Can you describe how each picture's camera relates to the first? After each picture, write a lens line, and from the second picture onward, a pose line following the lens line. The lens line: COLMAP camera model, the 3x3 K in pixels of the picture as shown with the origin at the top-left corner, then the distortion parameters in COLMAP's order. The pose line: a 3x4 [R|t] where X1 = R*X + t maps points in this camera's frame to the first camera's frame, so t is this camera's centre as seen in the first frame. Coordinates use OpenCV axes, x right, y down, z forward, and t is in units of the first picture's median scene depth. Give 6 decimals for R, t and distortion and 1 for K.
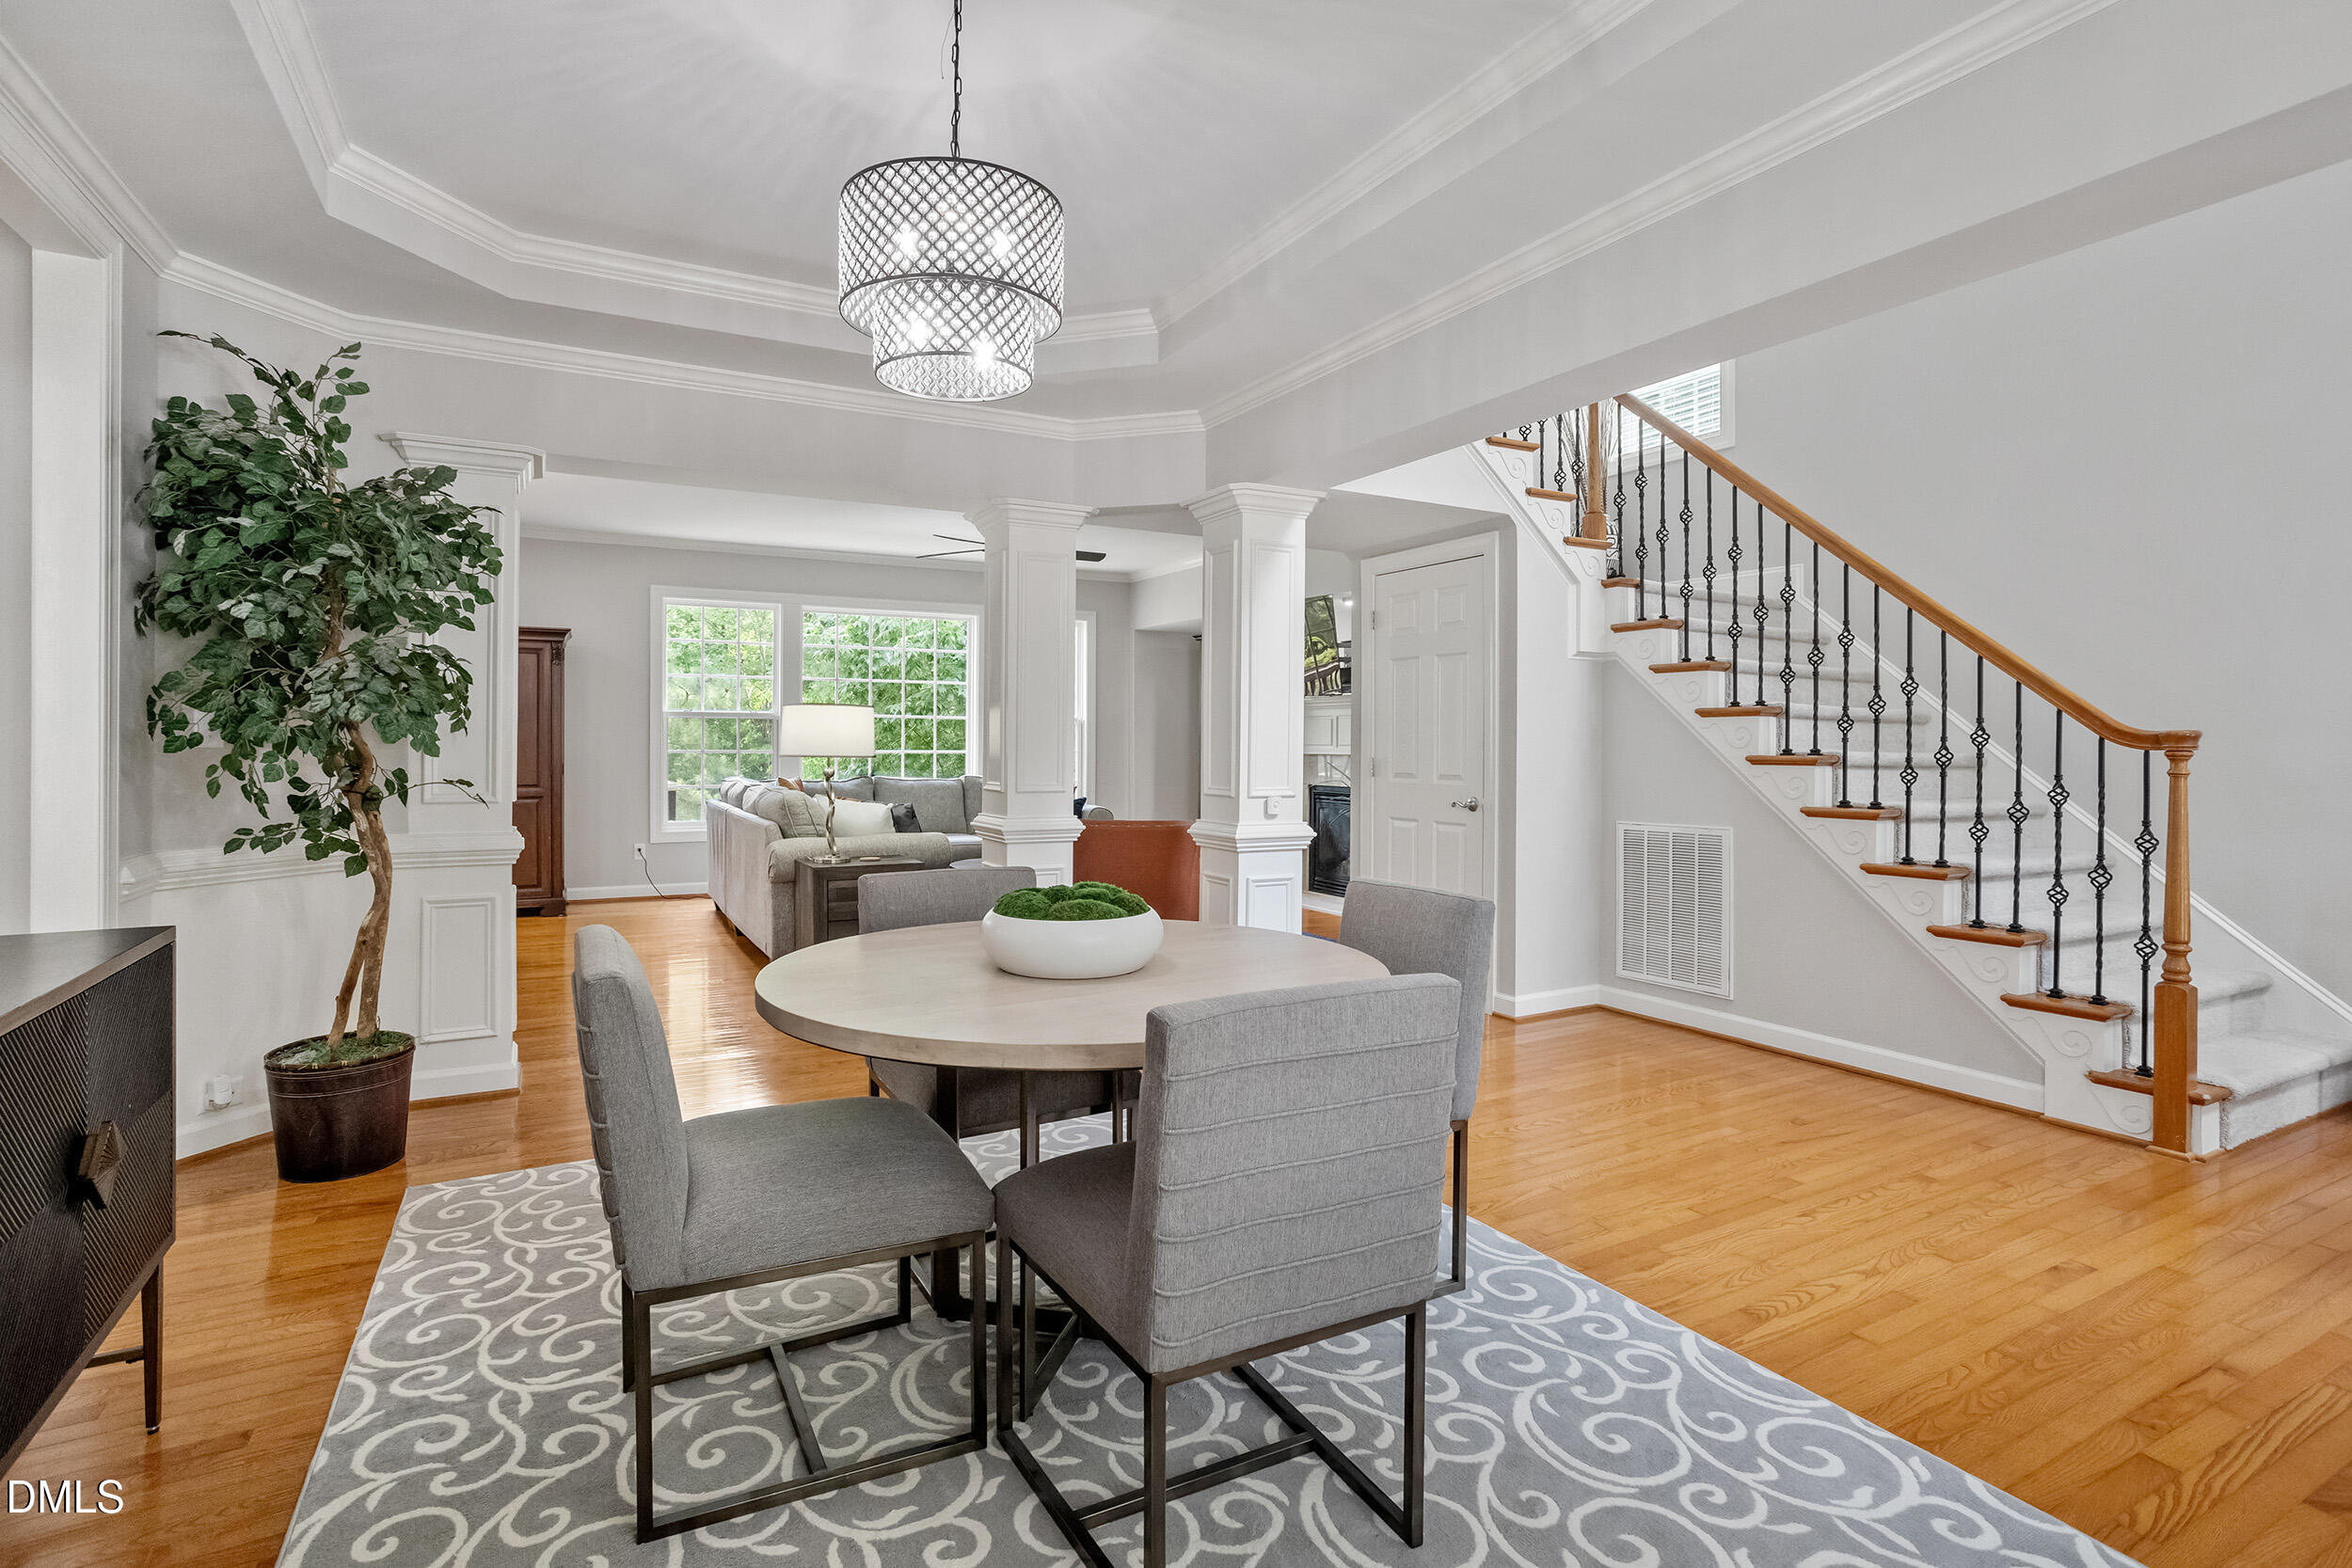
lens RADIAL K [[1132.0, 0, 1146.7], [0, 1132.0, 749.9], [0, 0, 1]] dist [0.000416, 0.000543]
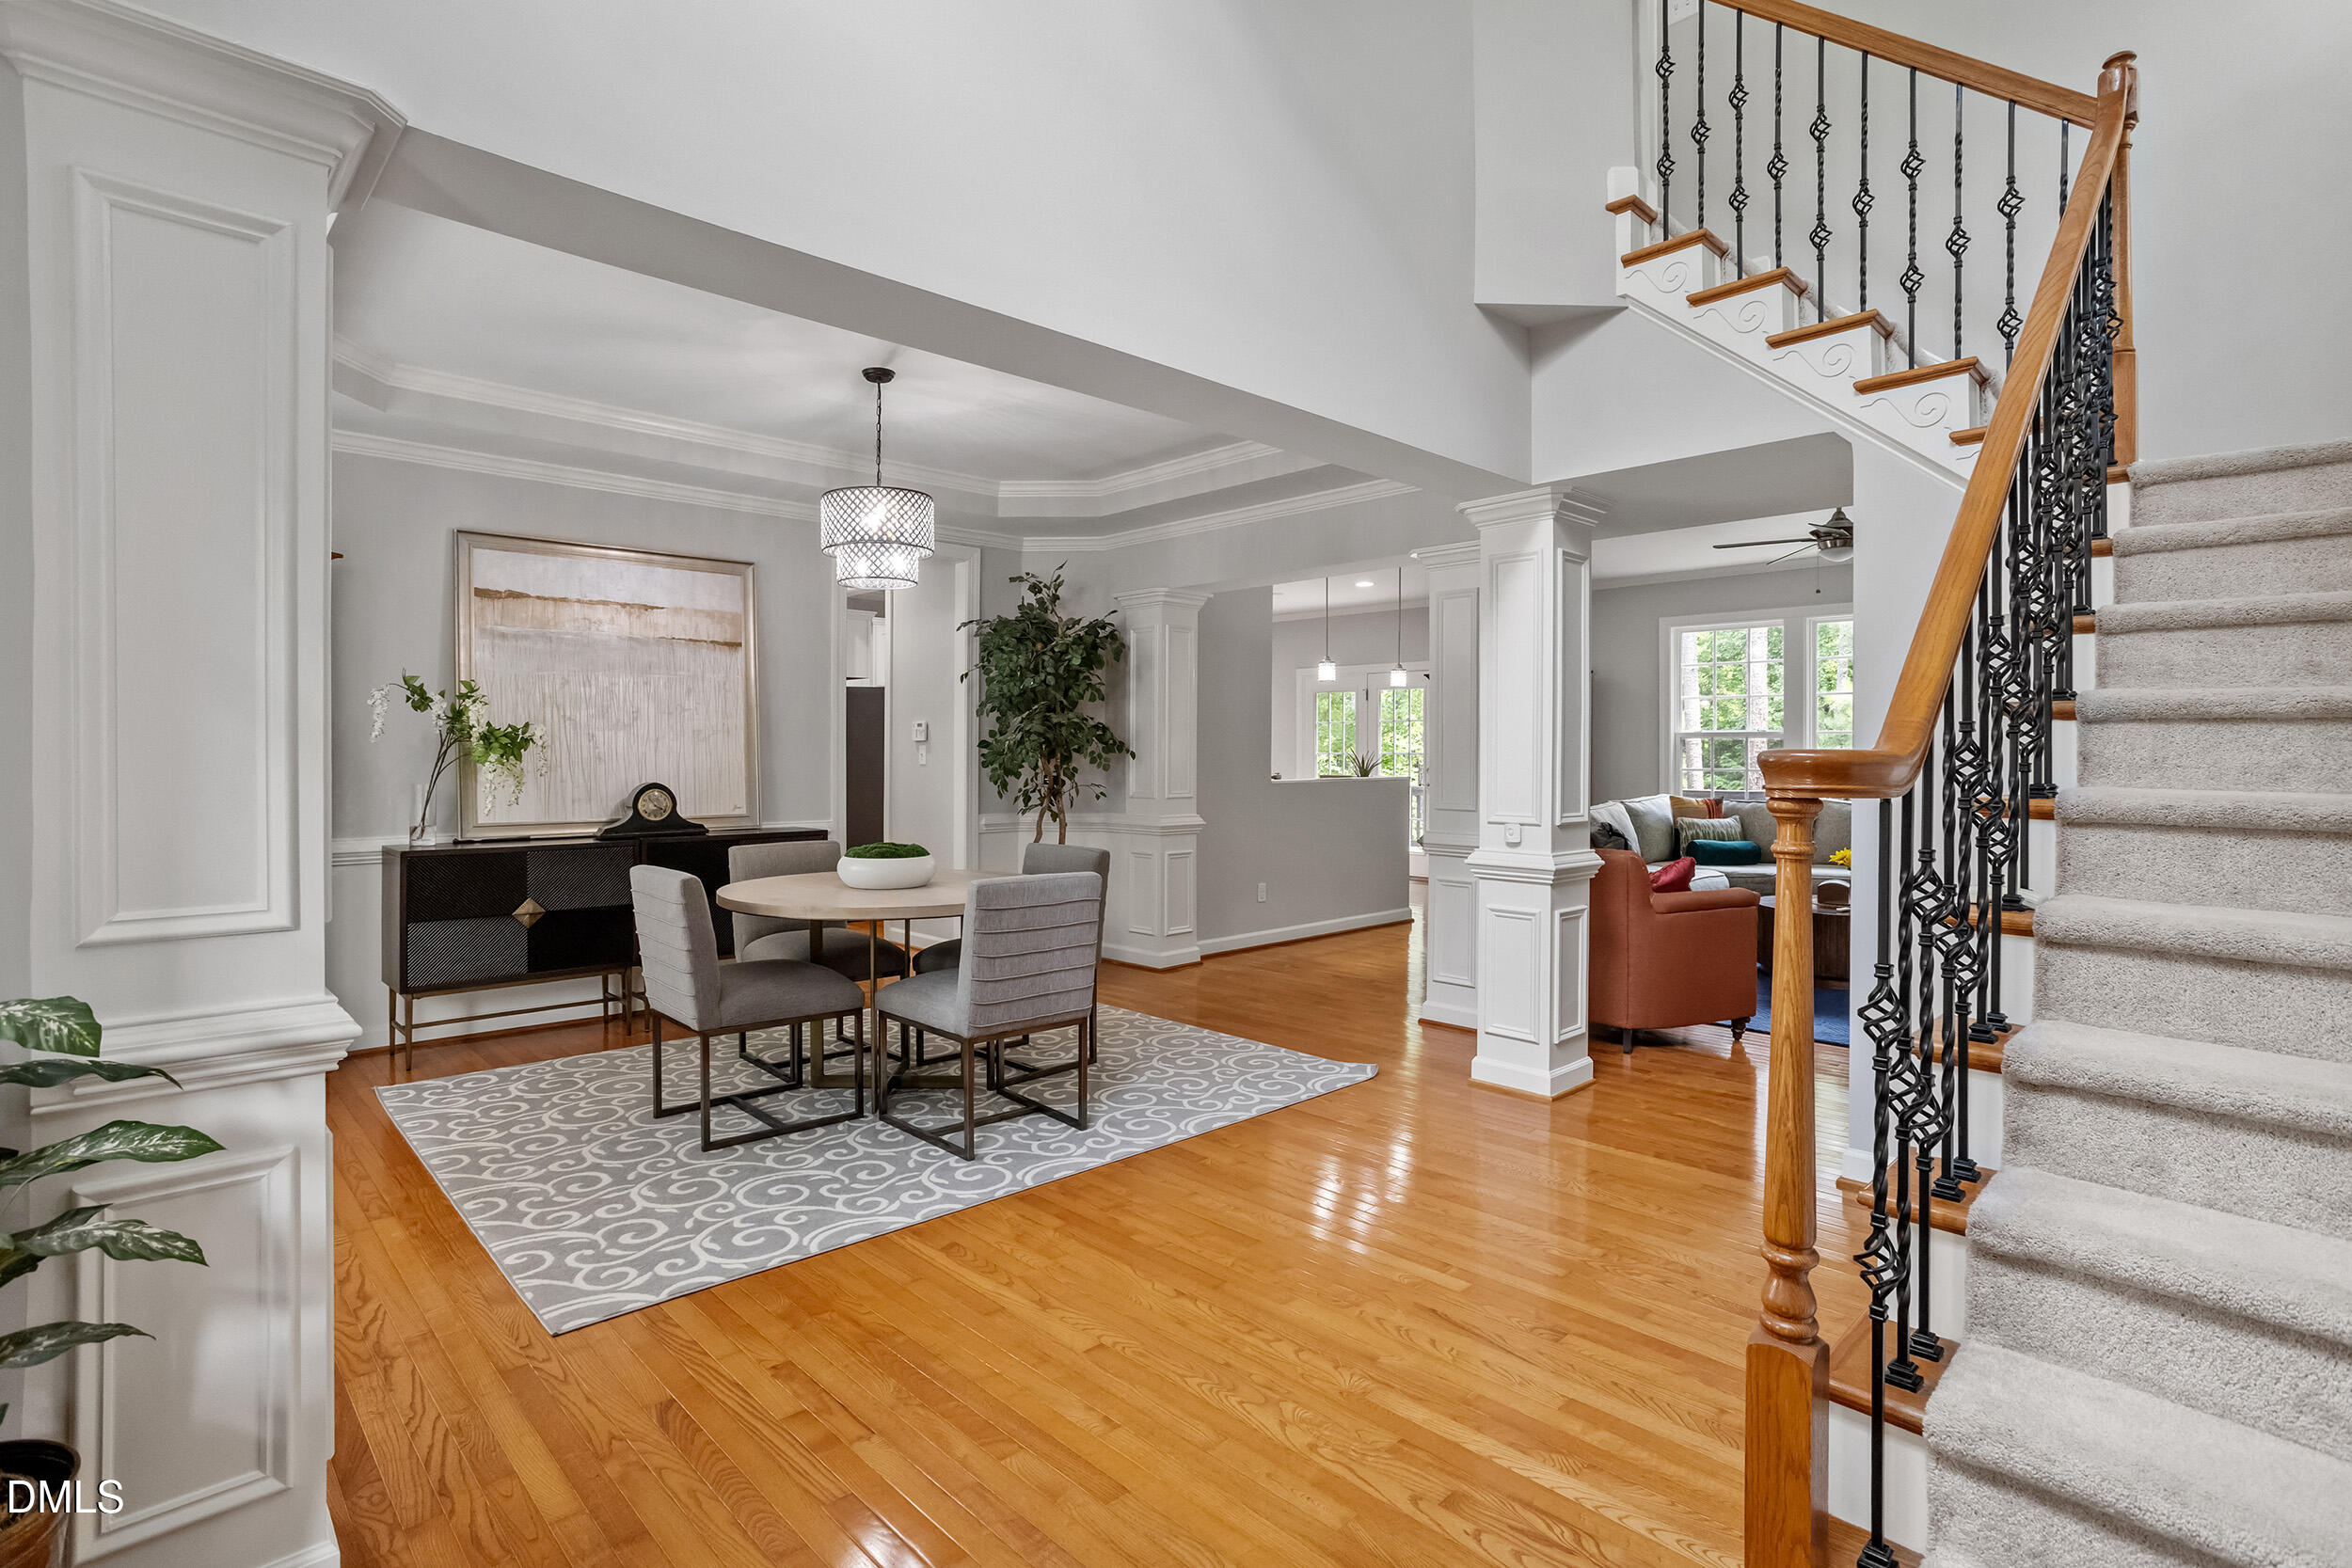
lens RADIAL K [[1132.0, 0, 1146.7], [0, 1132.0, 749.9], [0, 0, 1]] dist [0.000416, 0.000543]
pose [[0.257673, 0.006930, -0.966207, 1.944984], [-0.005559, 0.999968, 0.005689, -0.047132], [0.966216, 0.003905, 0.257703, 0.981757]]
